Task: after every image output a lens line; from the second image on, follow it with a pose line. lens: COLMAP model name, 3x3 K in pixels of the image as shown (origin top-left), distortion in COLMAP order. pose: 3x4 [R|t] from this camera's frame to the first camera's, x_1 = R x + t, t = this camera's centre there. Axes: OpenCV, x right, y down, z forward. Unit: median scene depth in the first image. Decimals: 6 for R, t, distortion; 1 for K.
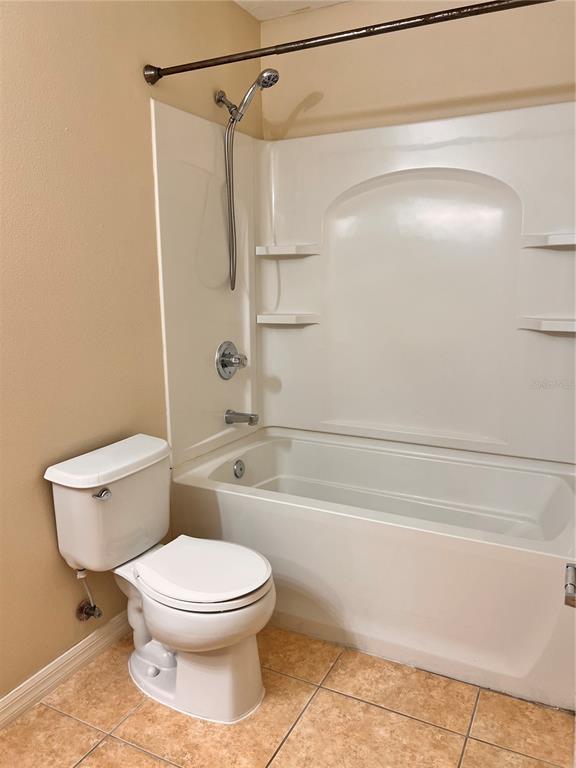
lens RADIAL K [[580.4, 0, 283.2], [0, 580.4, 383.0], [0, 0, 1]] dist [0.060364, -0.080818]
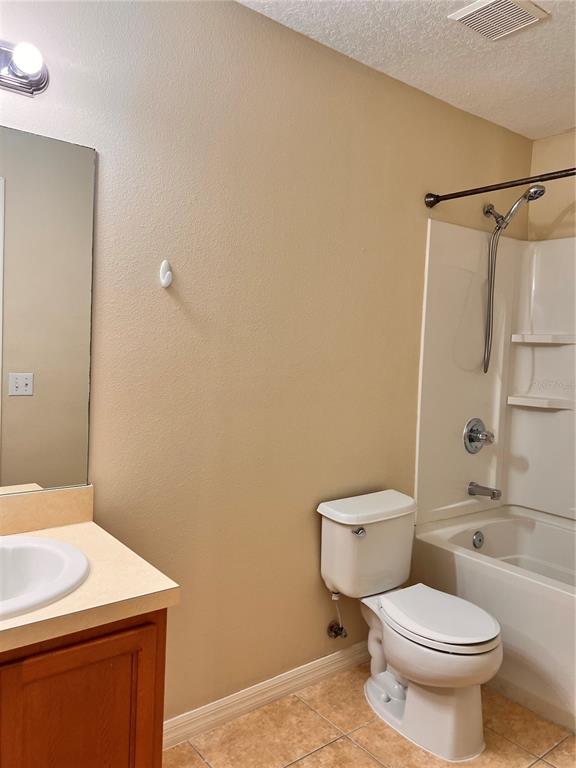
lens RADIAL K [[580.4, 0, 283.2], [0, 580.4, 383.0], [0, 0, 1]] dist [0.060364, -0.080818]
pose [[0.909411, 0.068804, -0.410167, 0.024379], [-0.117593, 0.988517, -0.094904, 0.011523], [0.398927, 0.134539, 0.907059, -0.190074]]
